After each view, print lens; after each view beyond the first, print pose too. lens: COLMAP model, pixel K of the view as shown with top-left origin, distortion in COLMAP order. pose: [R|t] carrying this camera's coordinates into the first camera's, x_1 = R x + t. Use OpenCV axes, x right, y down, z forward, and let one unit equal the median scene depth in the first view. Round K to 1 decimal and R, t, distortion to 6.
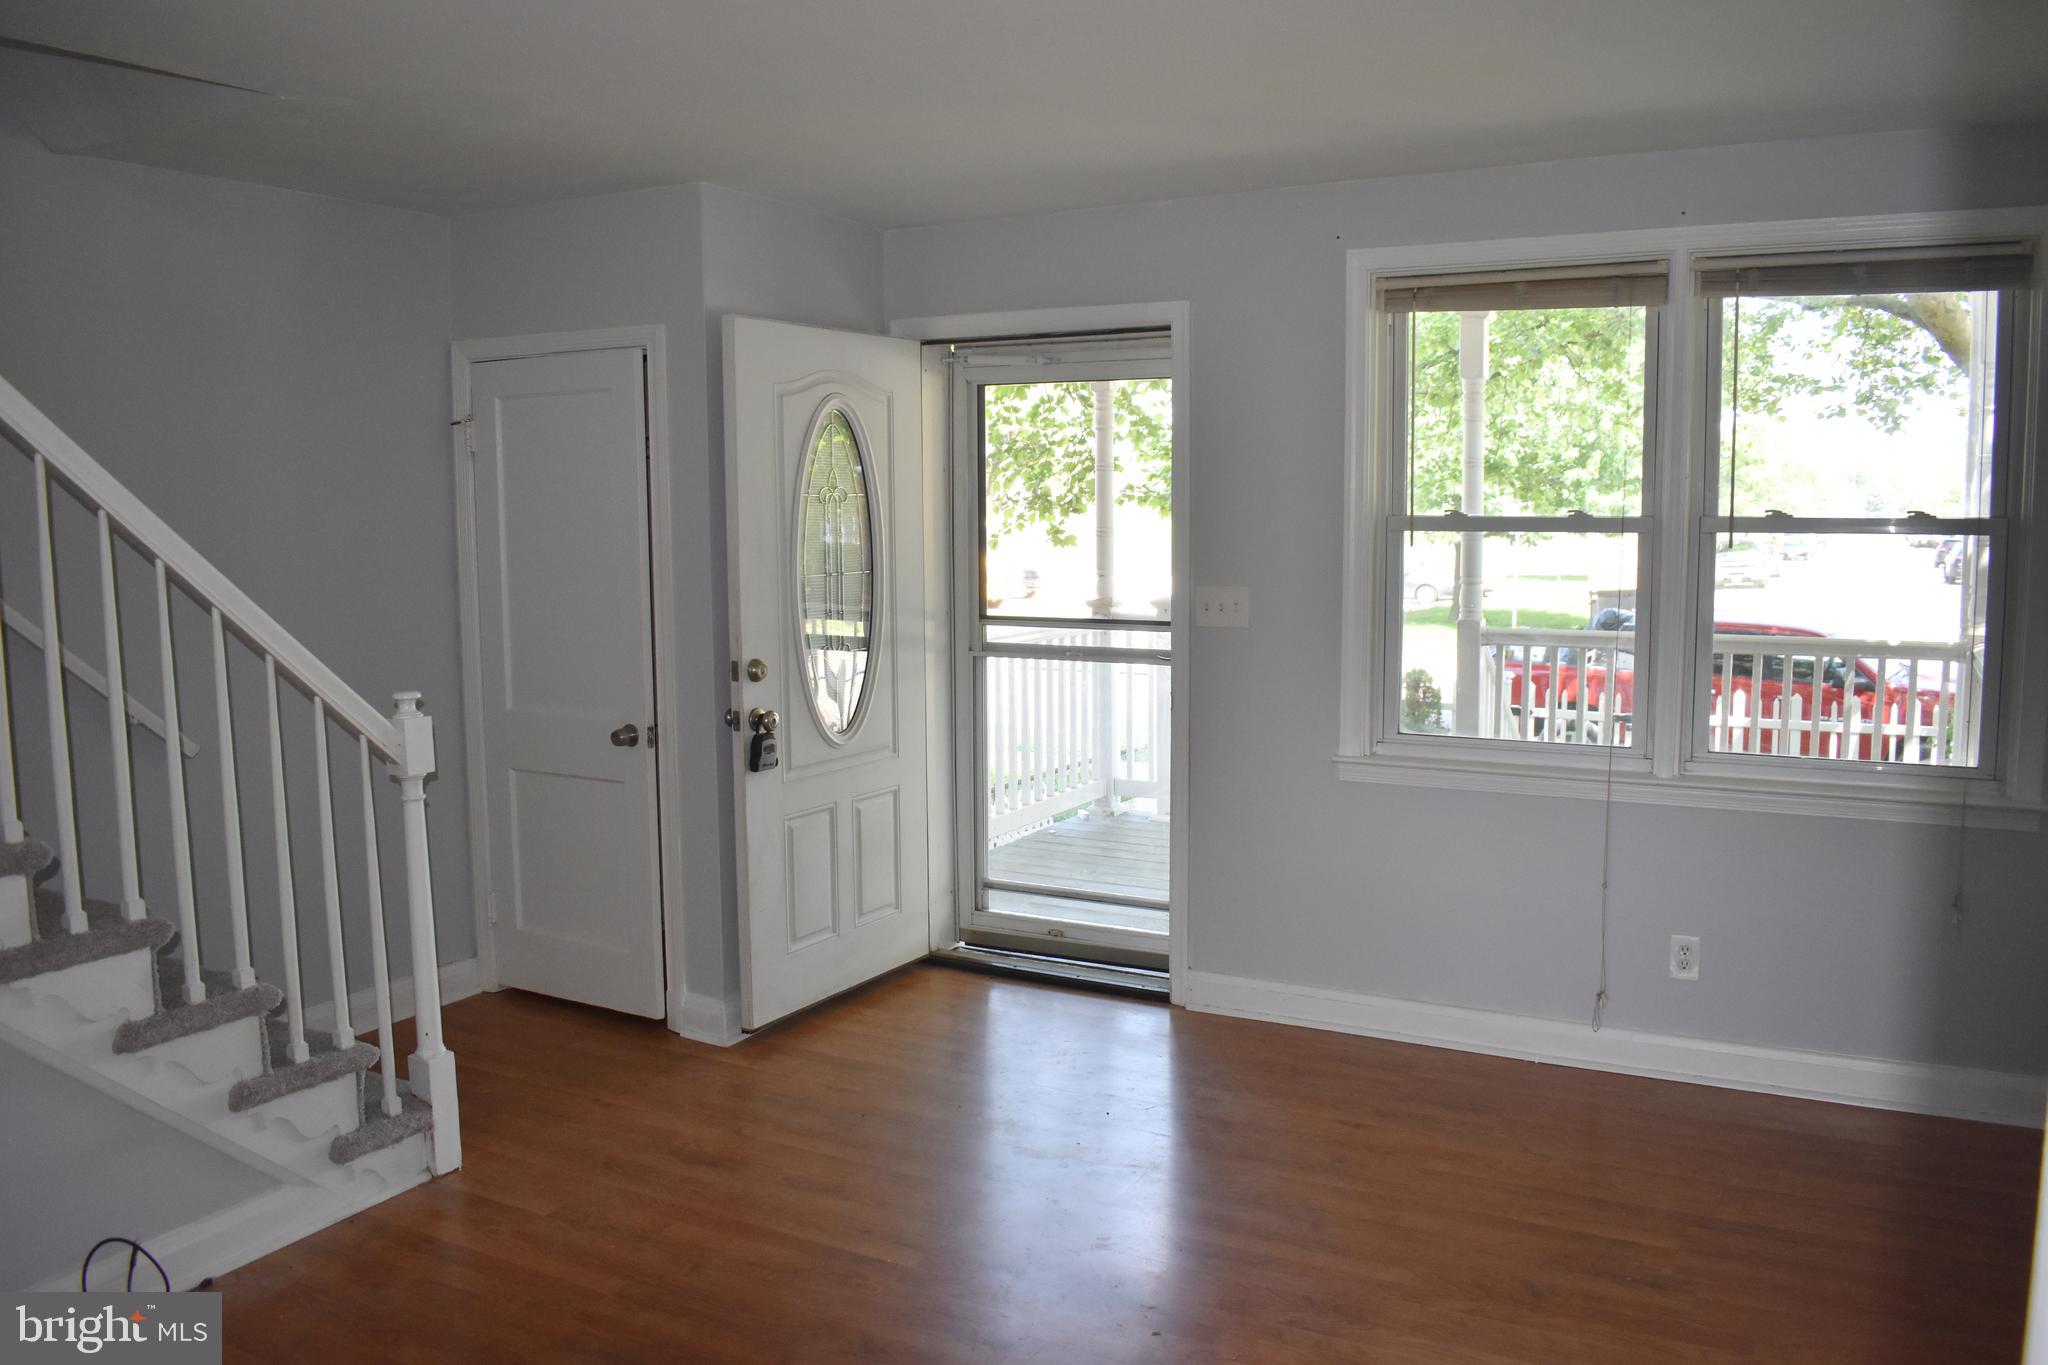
lens RADIAL K [[1610.7, 0, 1024.0], [0, 1610.7, 682.5], [0, 0, 1]] dist [-0.090567, 0.002975]
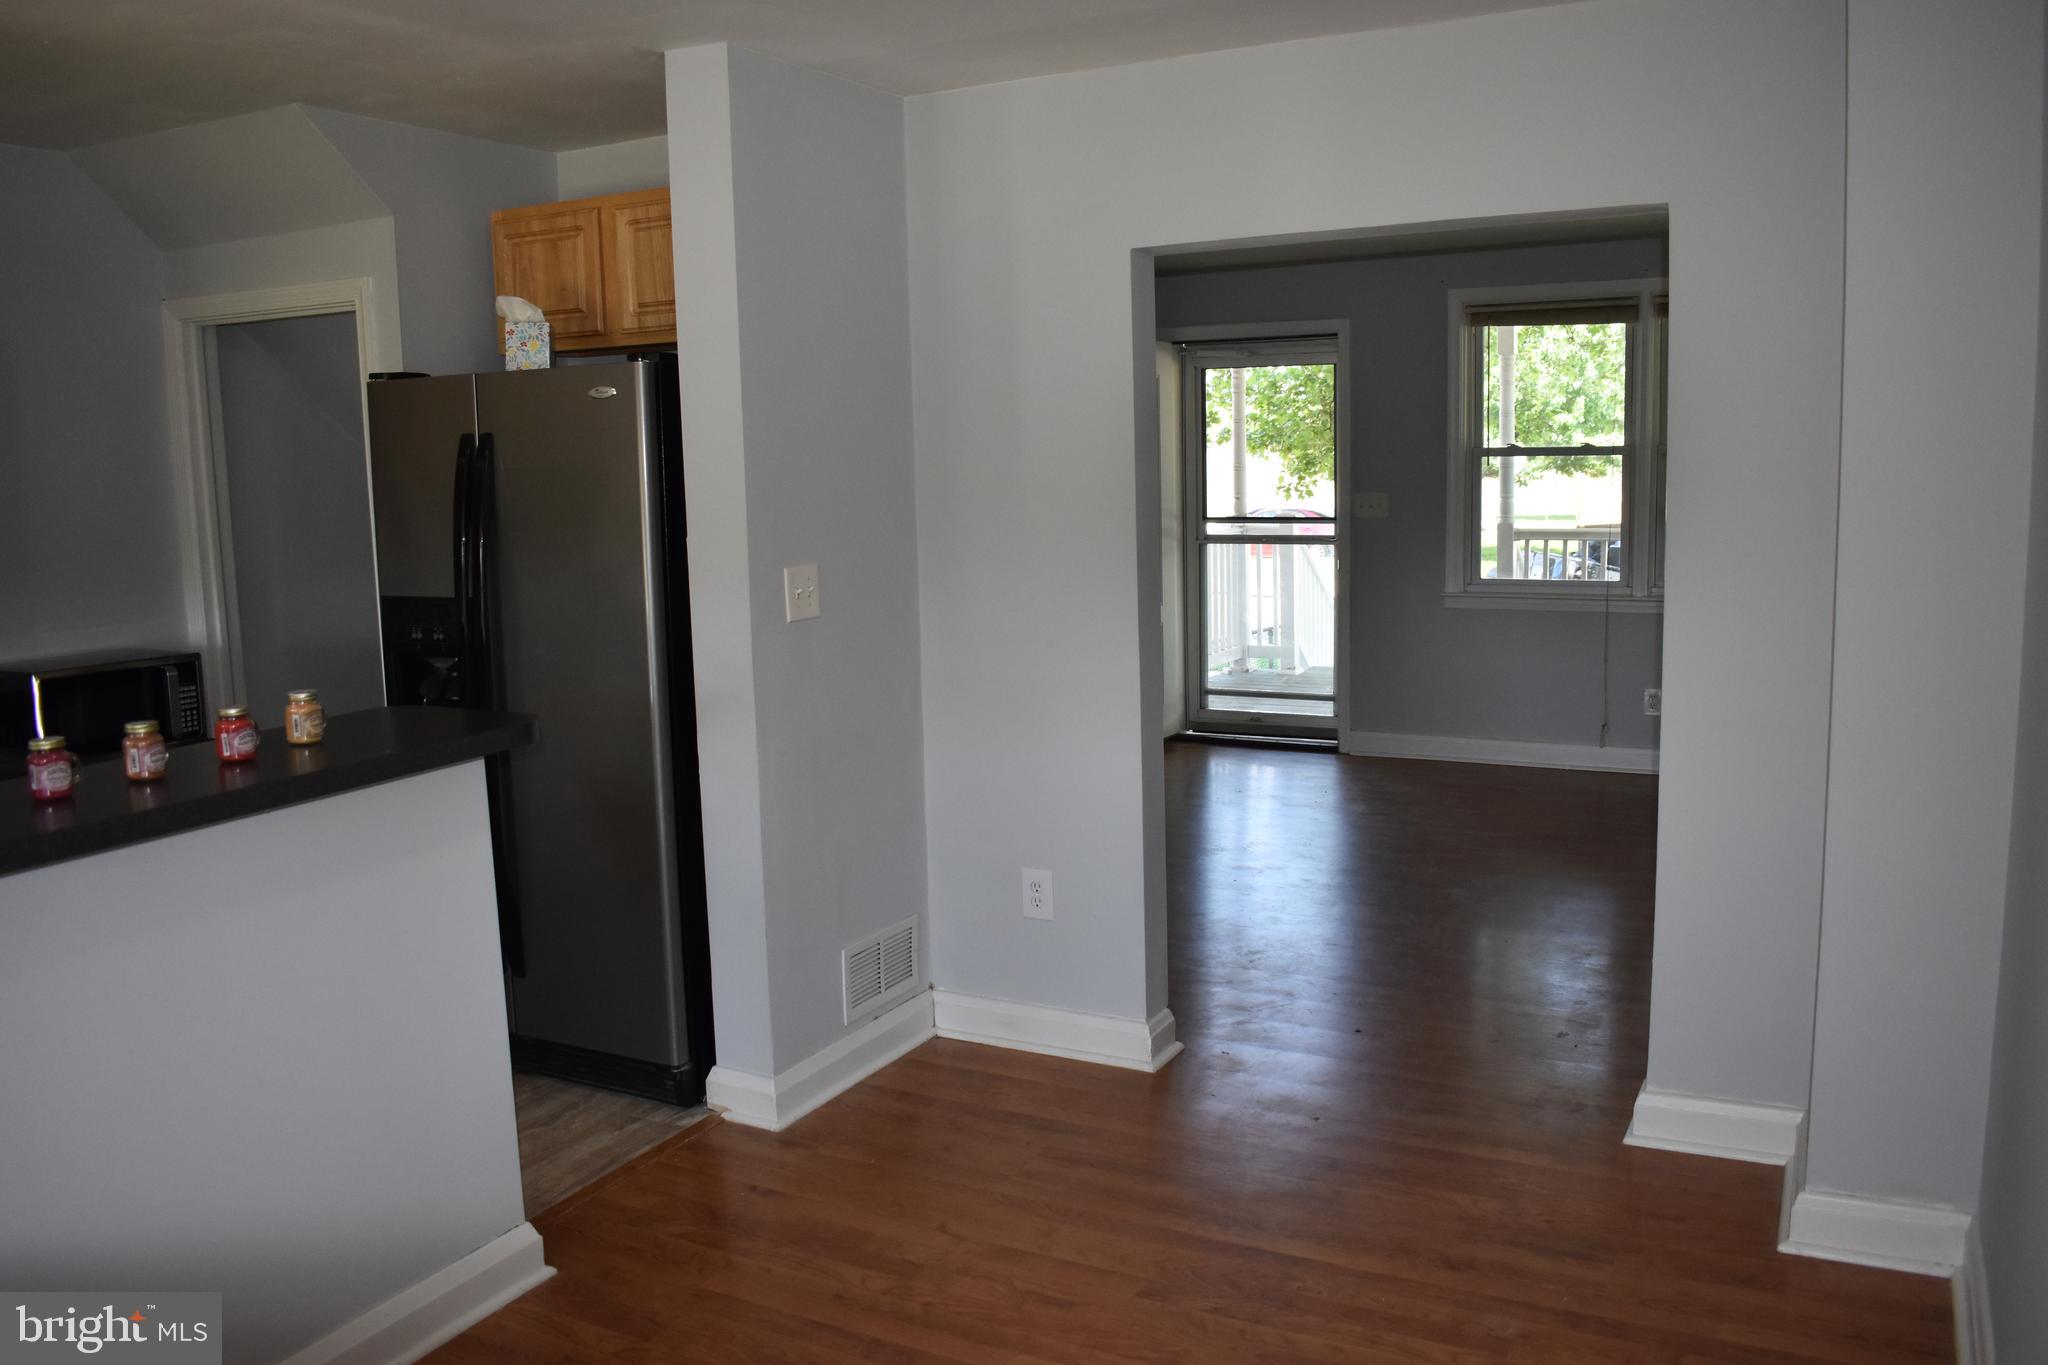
lens RADIAL K [[1580.5, 0, 1024.0], [0, 1580.5, 682.5], [0, 0, 1]] dist [-0.101192, 0.015094]
pose [[0.999886, -0.014794, 0.002933, -0.206711], [0.014687, 0.999328, 0.033575, 0.064169], [-0.003428, -0.033528, 0.999432, -0.526186]]
